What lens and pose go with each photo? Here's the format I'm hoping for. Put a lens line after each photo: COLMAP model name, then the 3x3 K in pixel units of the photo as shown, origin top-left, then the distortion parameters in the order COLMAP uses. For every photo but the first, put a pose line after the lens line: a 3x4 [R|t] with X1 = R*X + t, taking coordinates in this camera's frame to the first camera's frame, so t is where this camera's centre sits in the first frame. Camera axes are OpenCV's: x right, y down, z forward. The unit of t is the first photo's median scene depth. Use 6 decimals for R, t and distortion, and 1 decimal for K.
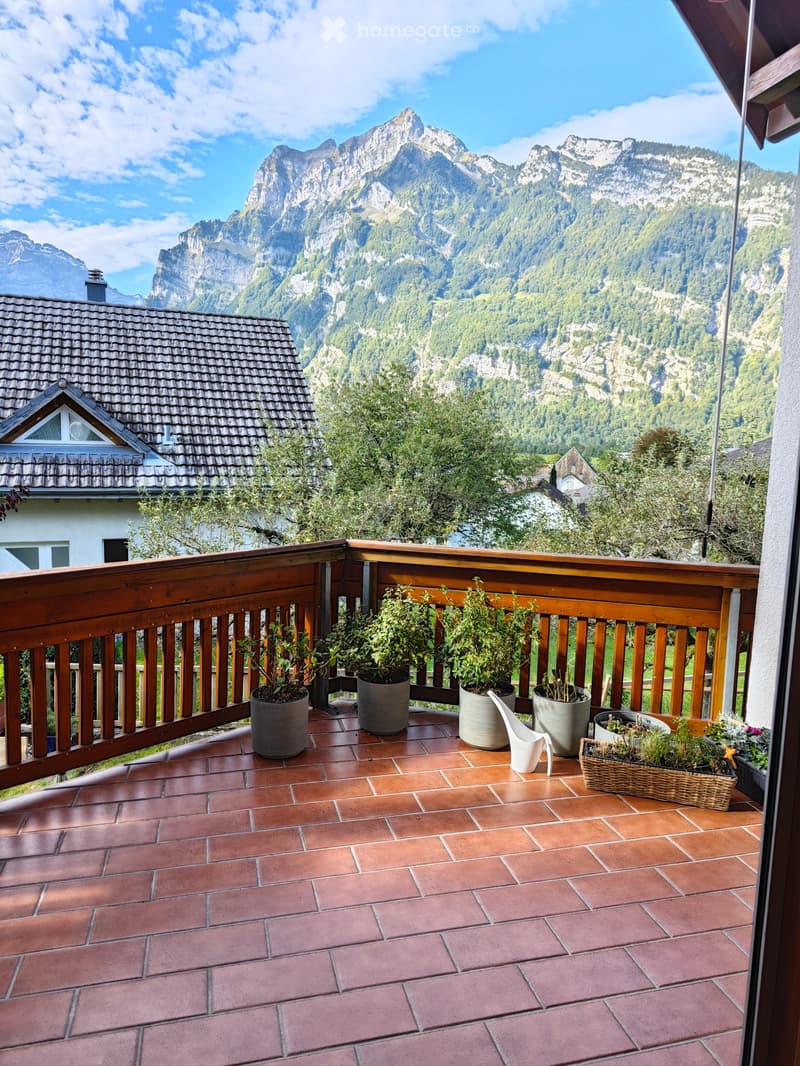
lens RADIAL K [[714.4, 0, 397.4], [0, 714.4, 529.8], [0, 0, 1]] dist [0.001973, -0.005854]
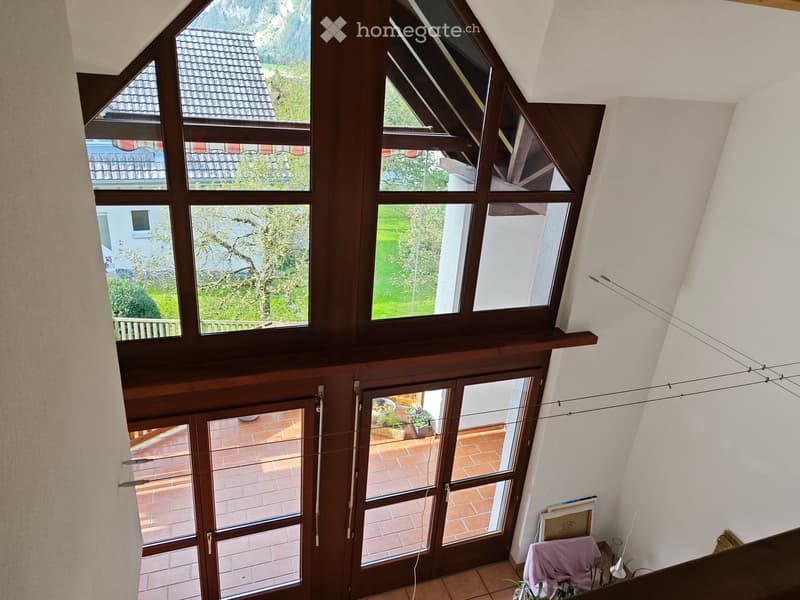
lens RADIAL K [[536.1, 0, 400.4], [0, 536.1, 300.9], [0, 0, 1]] dist [0.001973, -0.005854]
pose [[0.995599, 0.006346, 0.093497, 0.034075], [-0.031864, 0.961182, 0.274068, -0.109275], [-0.088129, -0.275841, 0.957155, -0.135418]]
